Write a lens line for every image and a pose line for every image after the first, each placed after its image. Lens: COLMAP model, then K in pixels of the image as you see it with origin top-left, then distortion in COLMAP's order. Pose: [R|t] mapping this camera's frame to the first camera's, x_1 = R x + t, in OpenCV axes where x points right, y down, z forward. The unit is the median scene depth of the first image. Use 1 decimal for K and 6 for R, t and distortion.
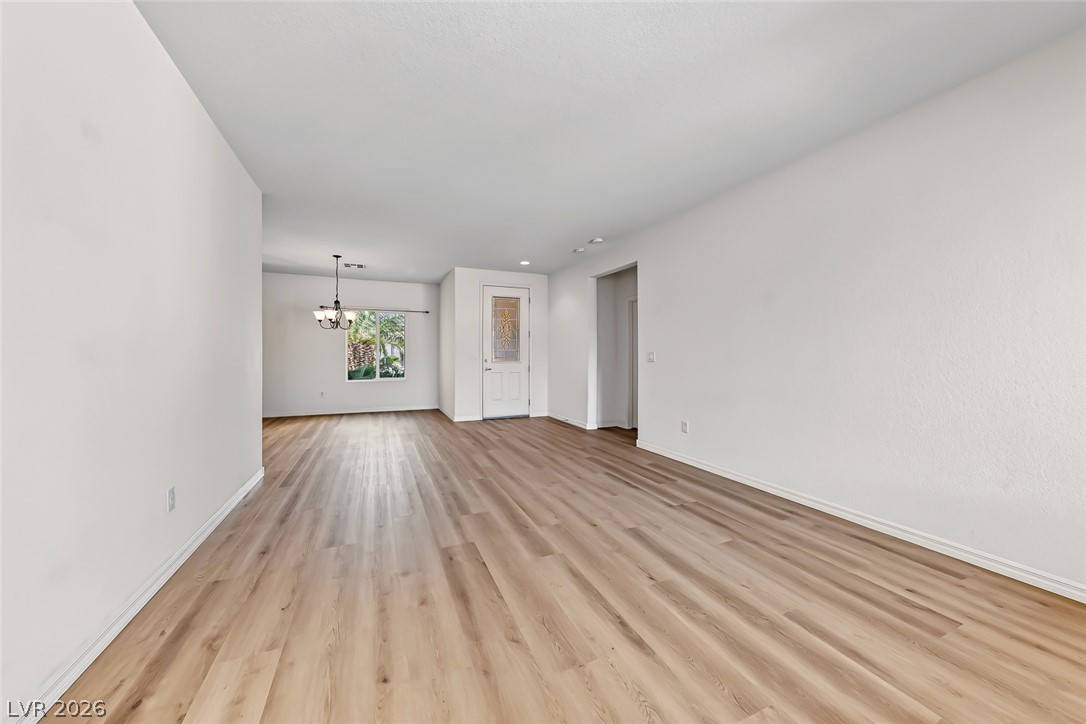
lens RADIAL K [[377.9, 0, 527.3], [0, 377.9, 337.0], [0, 0, 1]] dist [0.002227, 0.000022]
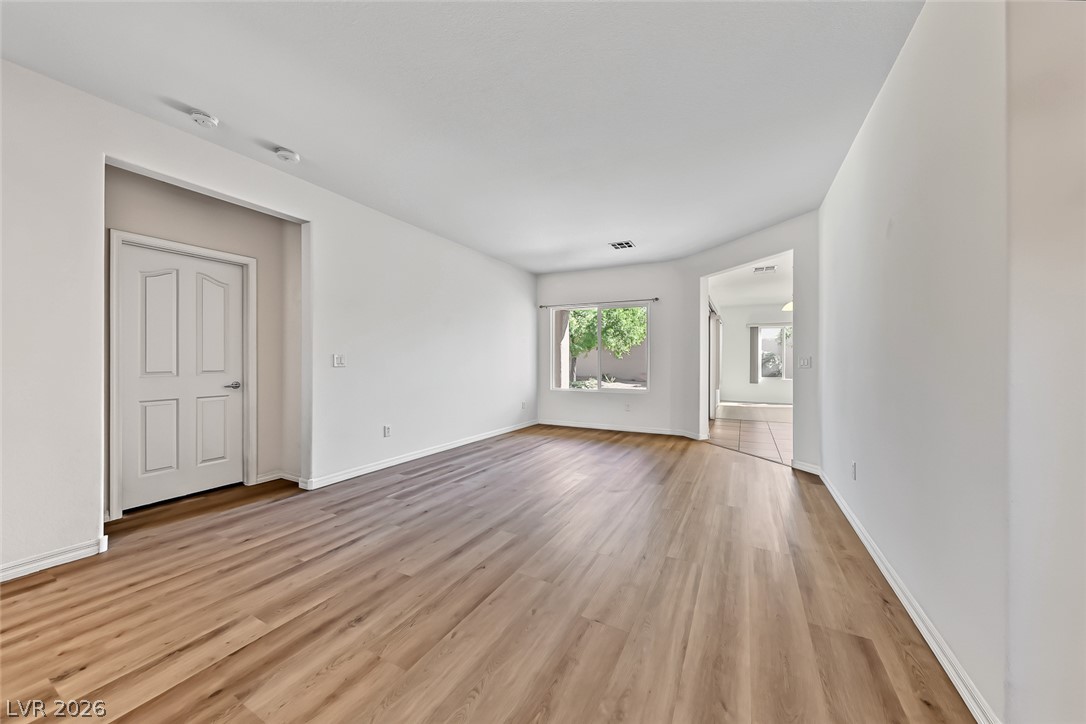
lens RADIAL K [[382.9, 0, 540.7], [0, 382.9, 356.8], [0, 0, 1]] dist [-0.001137, -0.000086]
pose [[-0.639775, 0.005721, 0.768541, -0.756308], [-0.044032, 0.998057, -0.044085, 0.080738], [-0.767300, -0.062045, -0.638280, 1.632358]]
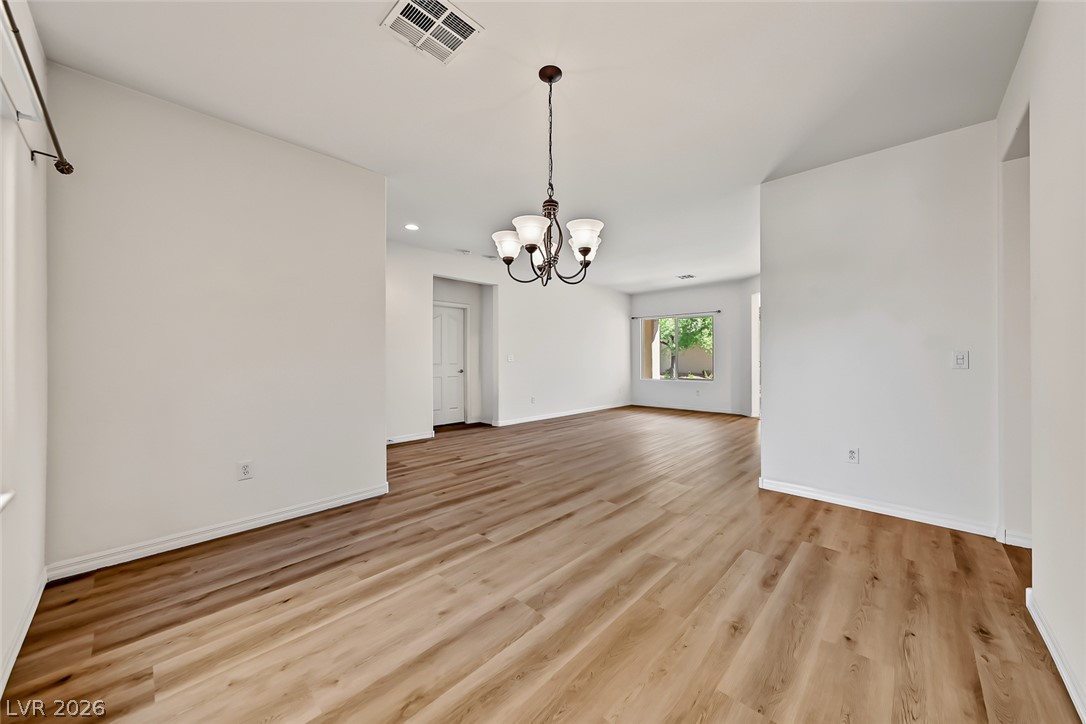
lens RADIAL K [[386.4, 0, 546.0], [0, 386.4, 357.4], [0, 0, 1]] dist [-0.000407, -0.000023]
pose [[-0.411264, 0.002240, 0.911514, -1.482375], [-0.047670, 0.998576, -0.023962, 0.103780], [-0.910269, -0.053307, -0.410571, 2.049327]]
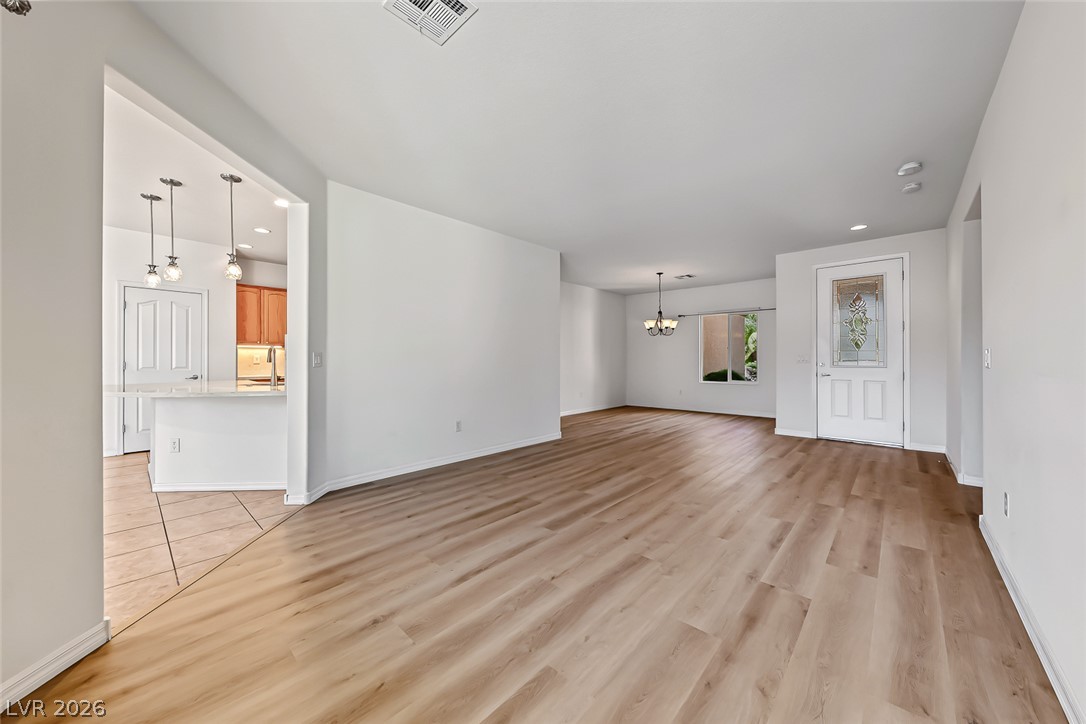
lens RADIAL K [[376.7, 0, 551.4], [0, 376.7, 360.4], [0, 0, 1]] dist [-0.000780, -0.000031]
pose [[0.427834, 0.000266, -0.903857, 0.726300], [0.053525, 0.998238, 0.025630, 0.013427], [0.902271, -0.059344, 0.427066, 0.345571]]
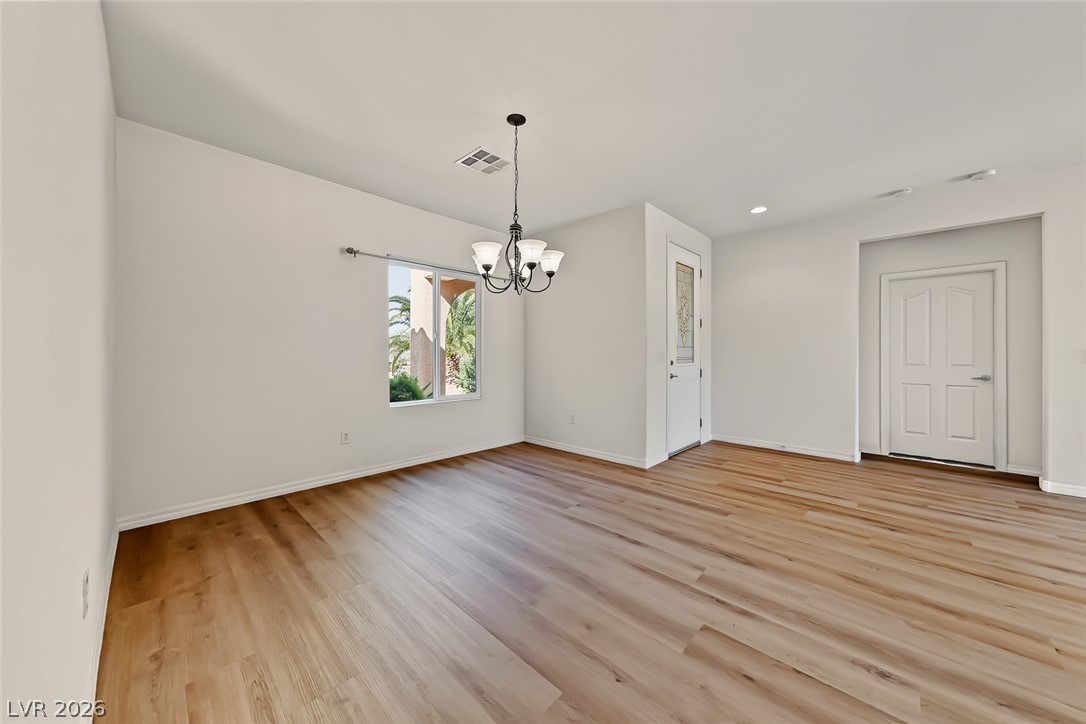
lens RADIAL K [[382.9, 0, 540.7], [0, 382.9, 356.8], [0, 0, 1]] dist [-0.001137, -0.000086]
pose [[0.915574, -0.000754, 0.402148, -1.165826], [-0.023574, 0.998178, 0.055544, 0.048904], [-0.401457, -0.060335, 0.913888, 1.060073]]
